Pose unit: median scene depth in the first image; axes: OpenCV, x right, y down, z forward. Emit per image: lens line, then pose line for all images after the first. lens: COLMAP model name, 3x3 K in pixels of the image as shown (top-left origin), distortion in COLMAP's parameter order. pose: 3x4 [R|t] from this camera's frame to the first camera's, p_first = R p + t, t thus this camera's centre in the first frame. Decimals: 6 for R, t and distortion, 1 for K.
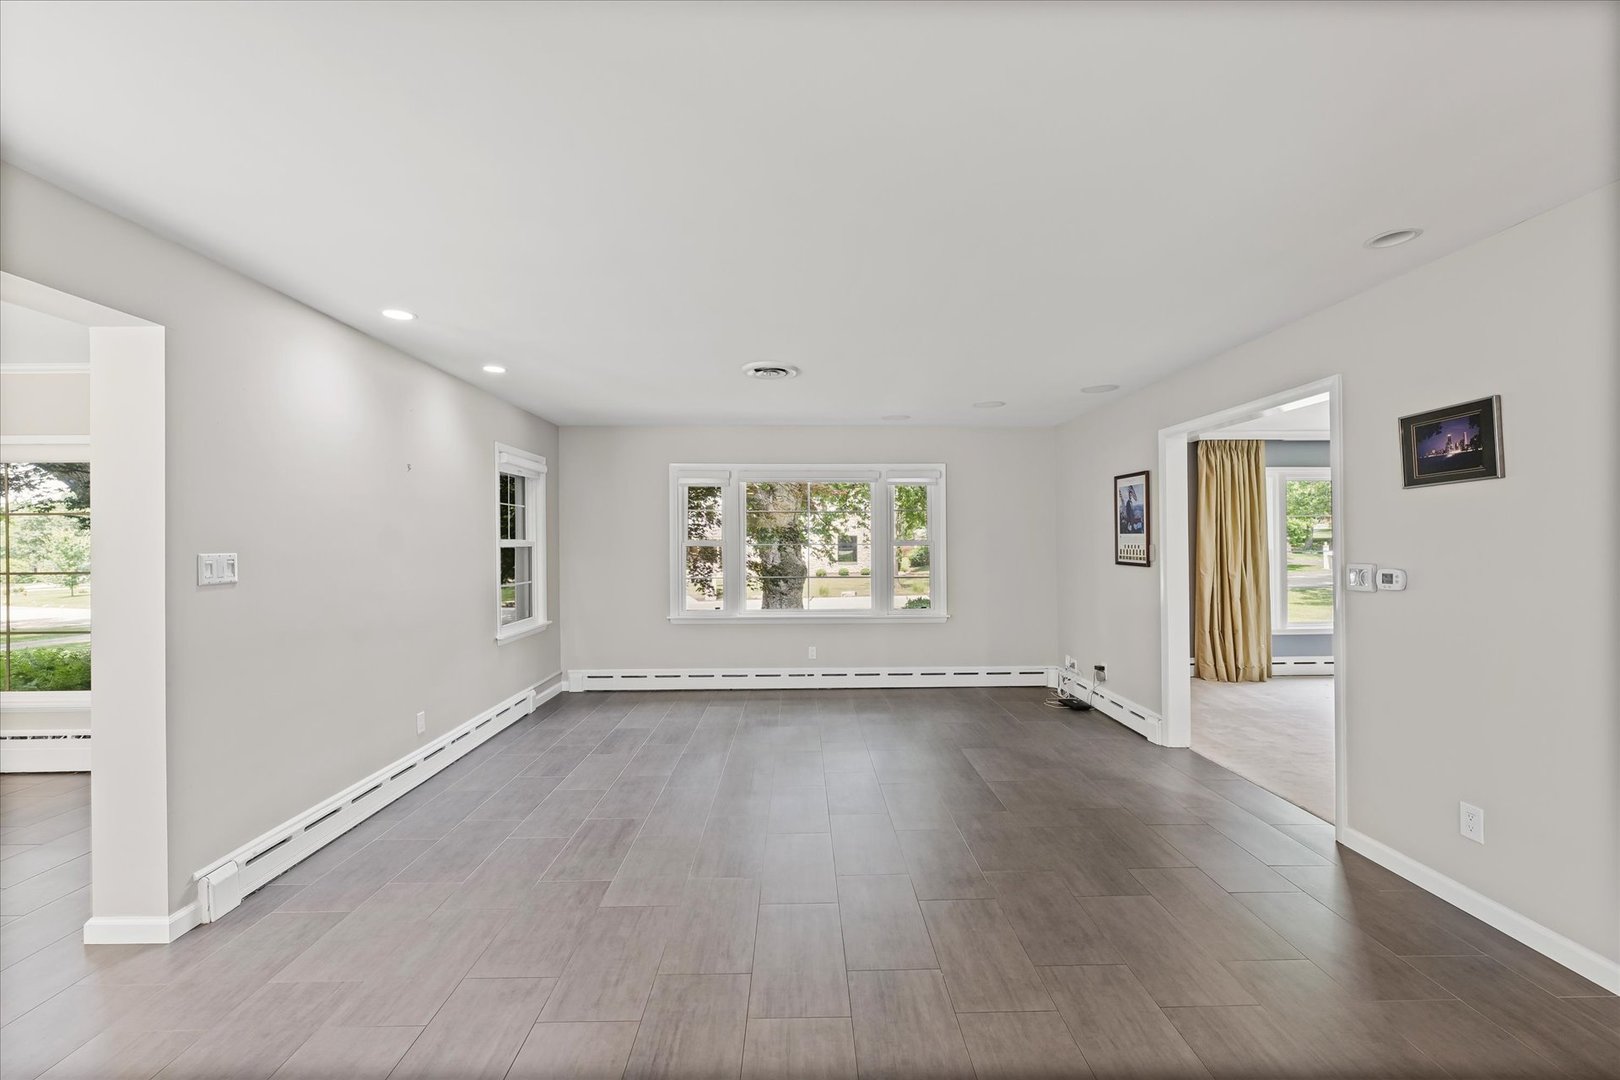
lens RADIAL K [[659.6, 0, 810.0], [0, 659.6, 540.0], [0, 0, 1]] dist [0.000090, 0.000280]
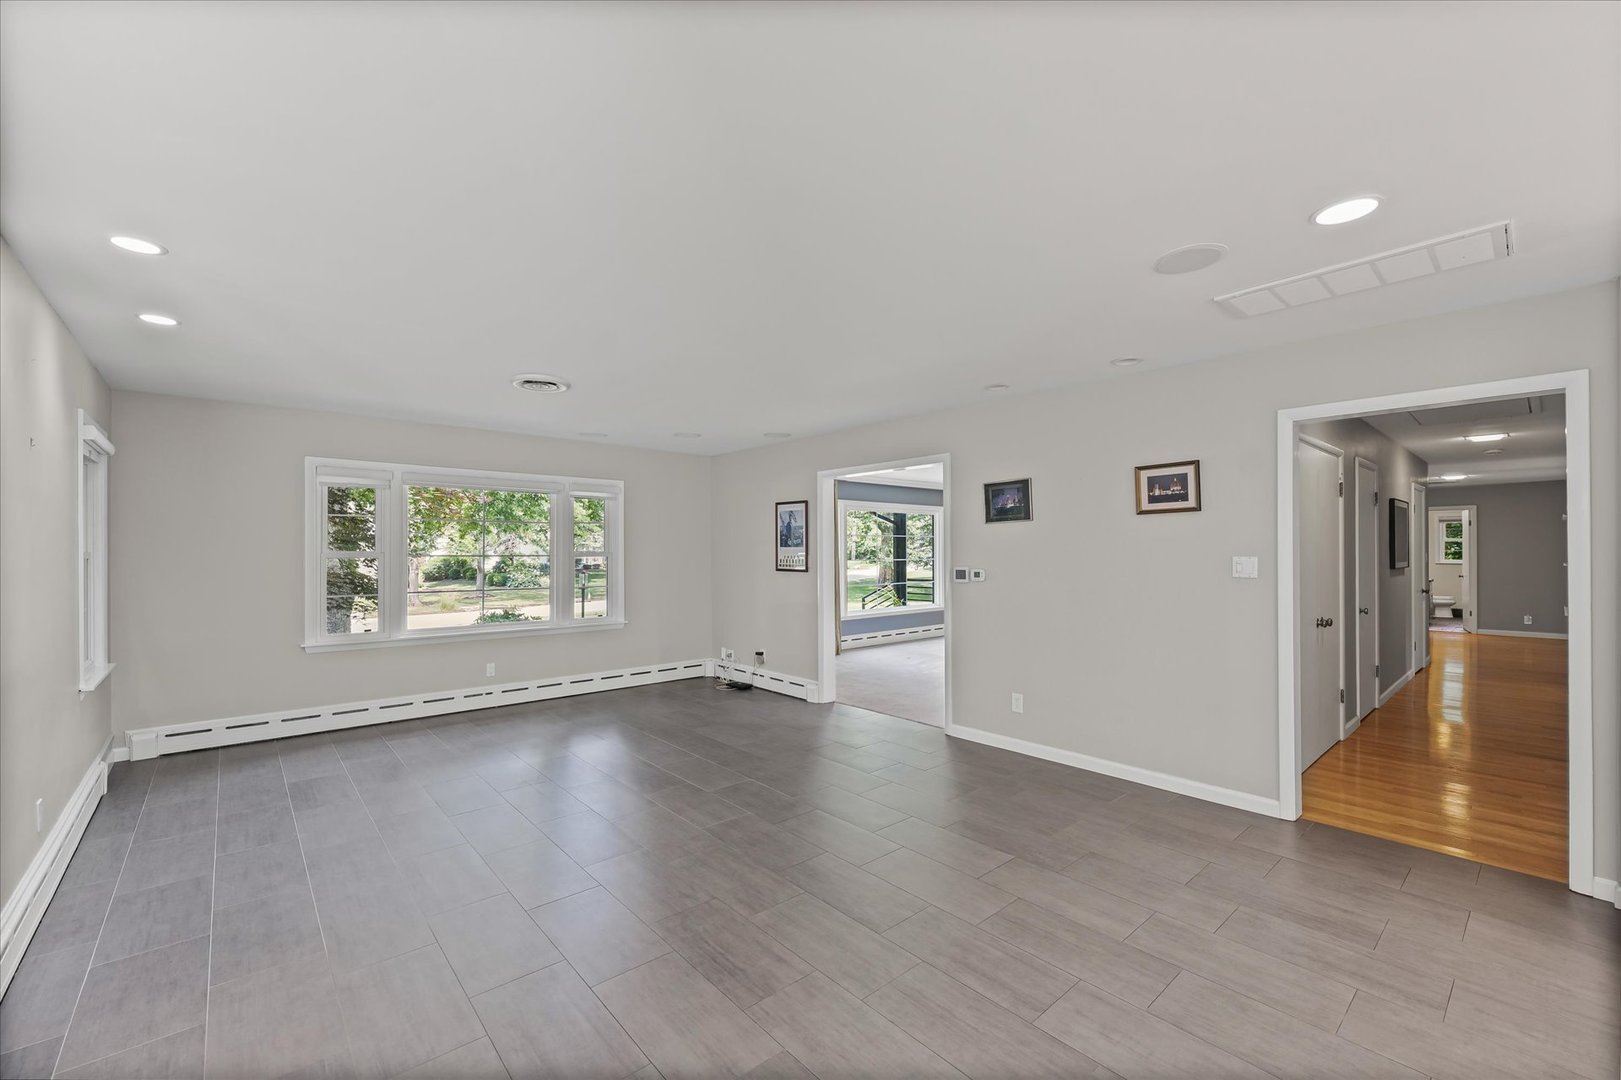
lens RADIAL K [[660.0, 0, 810.5], [0, 660.0, 540.0], [0, 0, 1]] dist [0.000090, 0.000280]
pose [[0.770027, 0.013769, 0.637862, -0.317681], [-0.002824, 0.999831, -0.018173, 0.000096], [-0.638004, 0.012192, 0.769936, -0.036231]]
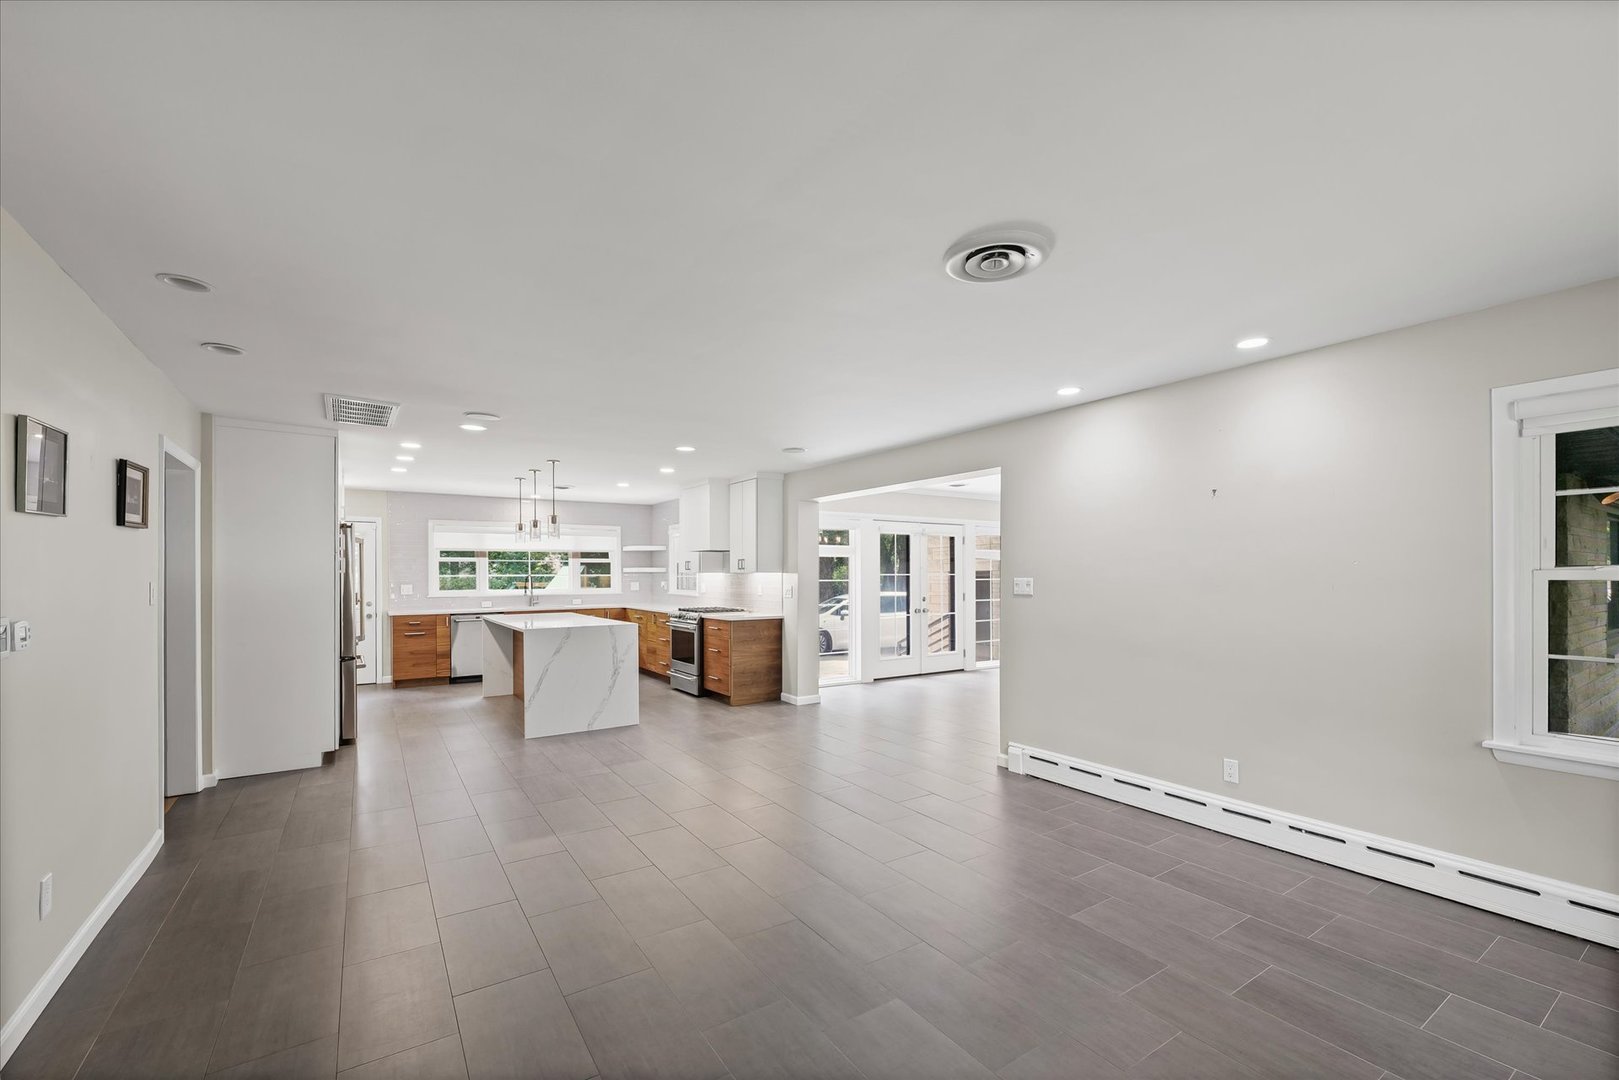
lens RADIAL K [[685.5, 0, 808.1], [0, 685.5, 579.7], [0, 0, 1]] dist [0.000111, 0.000072]
pose [[-0.852553, 0.011179, -0.522521, 0.300652], [0.009047, 0.999937, 0.006631, 0.003005], [0.522562, 0.000926, -0.852601, 1.151006]]
